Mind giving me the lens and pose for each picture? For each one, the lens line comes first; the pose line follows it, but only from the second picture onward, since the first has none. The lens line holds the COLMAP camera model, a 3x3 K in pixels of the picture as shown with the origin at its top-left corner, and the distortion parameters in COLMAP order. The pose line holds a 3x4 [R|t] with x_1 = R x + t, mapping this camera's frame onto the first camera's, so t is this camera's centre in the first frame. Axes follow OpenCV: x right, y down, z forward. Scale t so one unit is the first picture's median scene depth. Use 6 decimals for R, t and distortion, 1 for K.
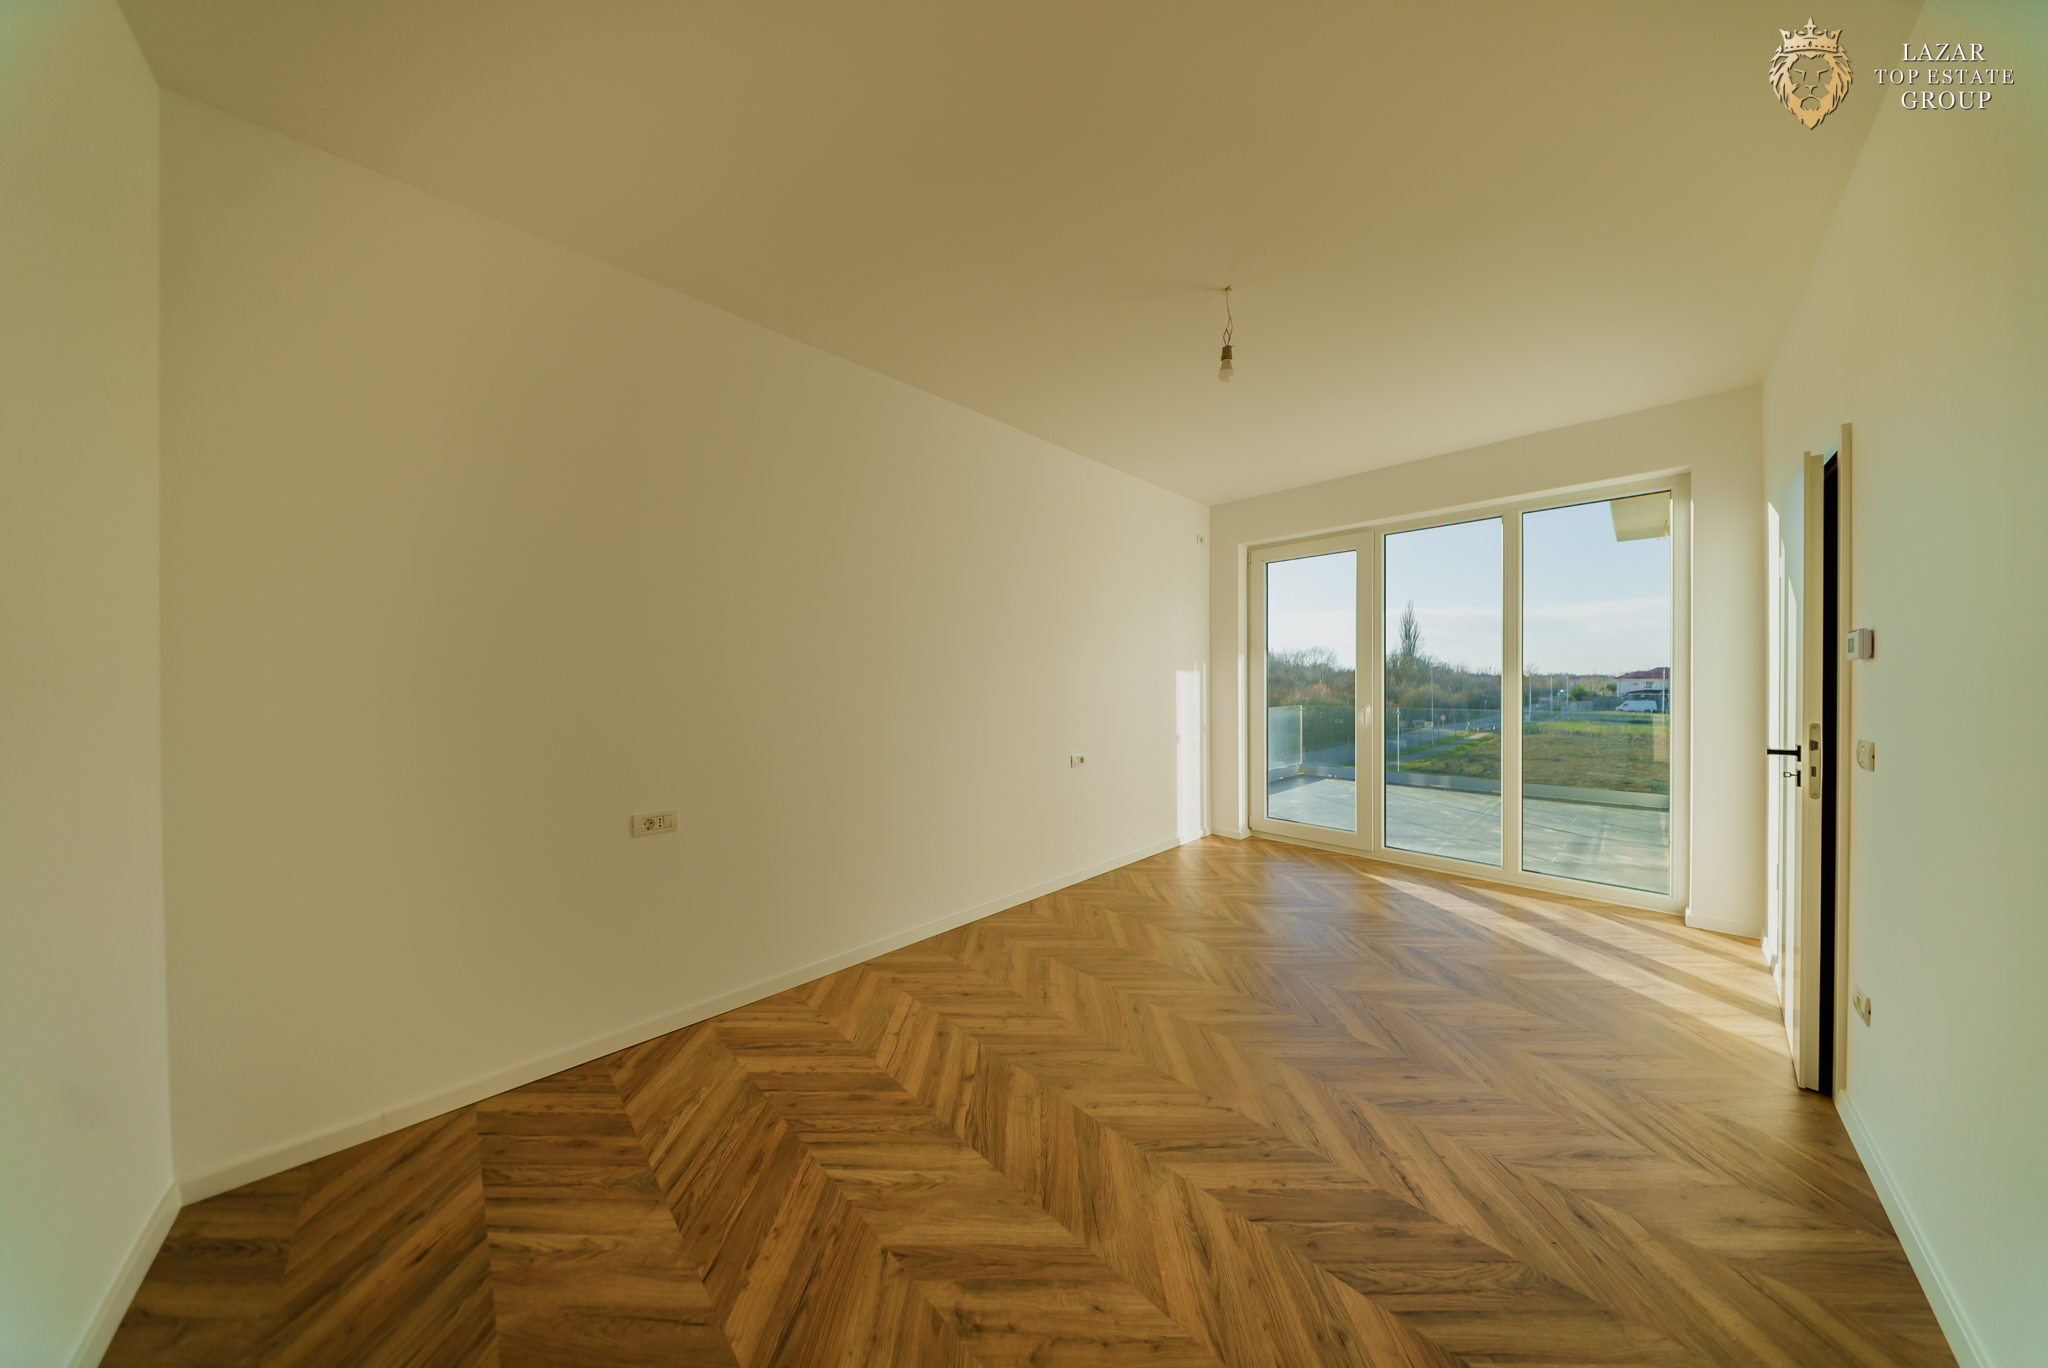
lens RADIAL K [[609.2, 0, 1025.6], [0, 609.2, 673.2], [0, 0, 1]] dist [0.000547, -0.000065]
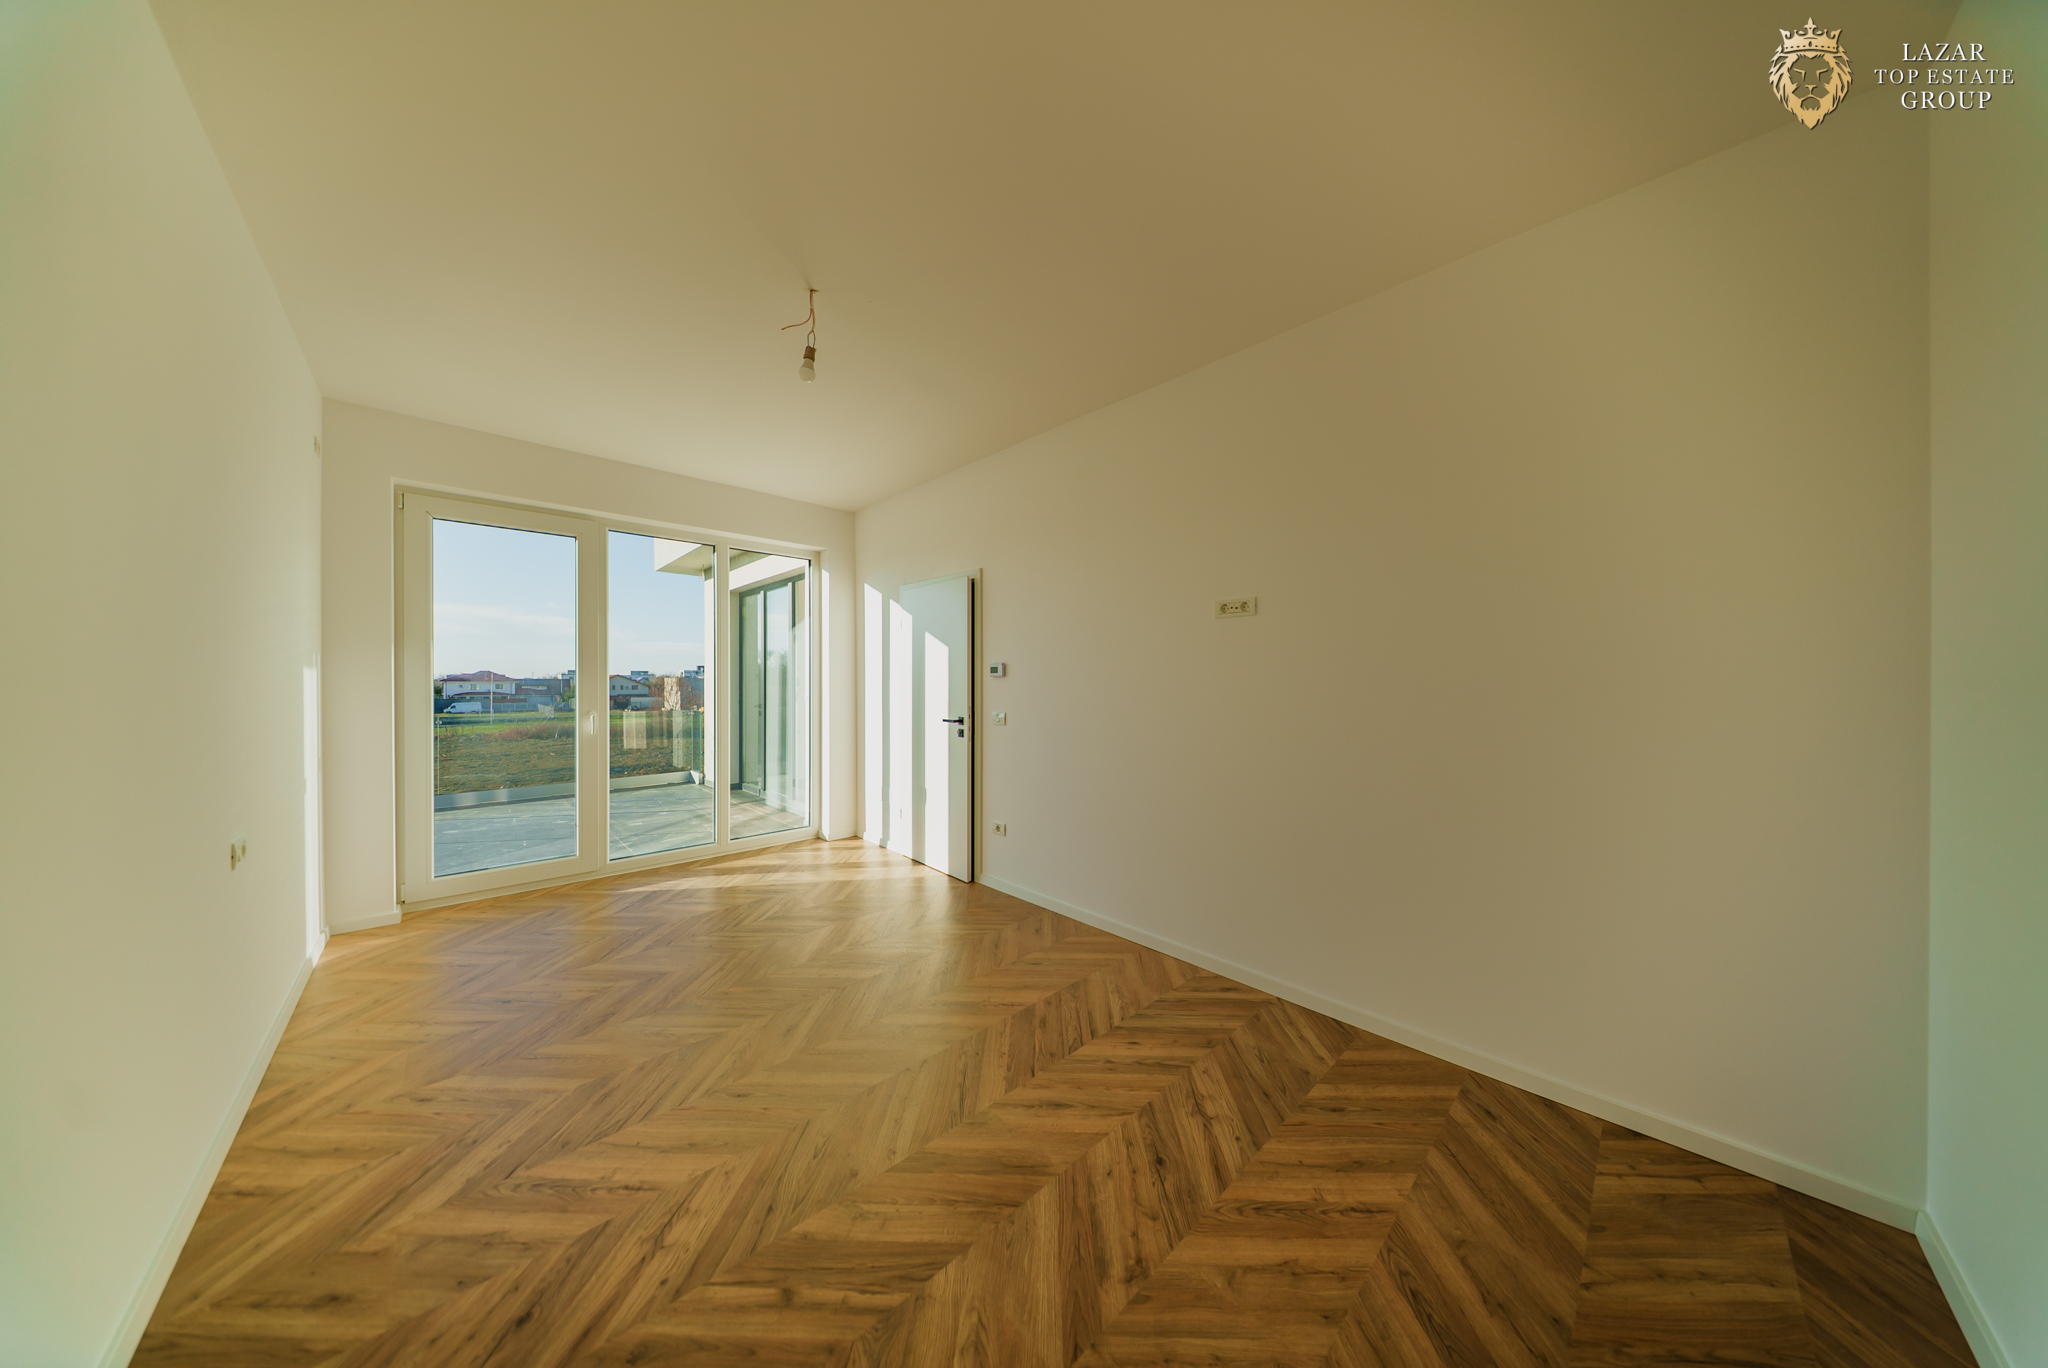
lens RADIAL K [[599.3, 0, 1028.1], [0, 599.3, 685.0], [0, 0, 1]] dist [-0.000800, -0.000117]
pose [[0.017971, -0.003705, 0.999832, -0.805925], [-0.011543, 0.999926, 0.003913, -0.001077], [-0.999772, -0.011611, 0.017927, 0.809229]]
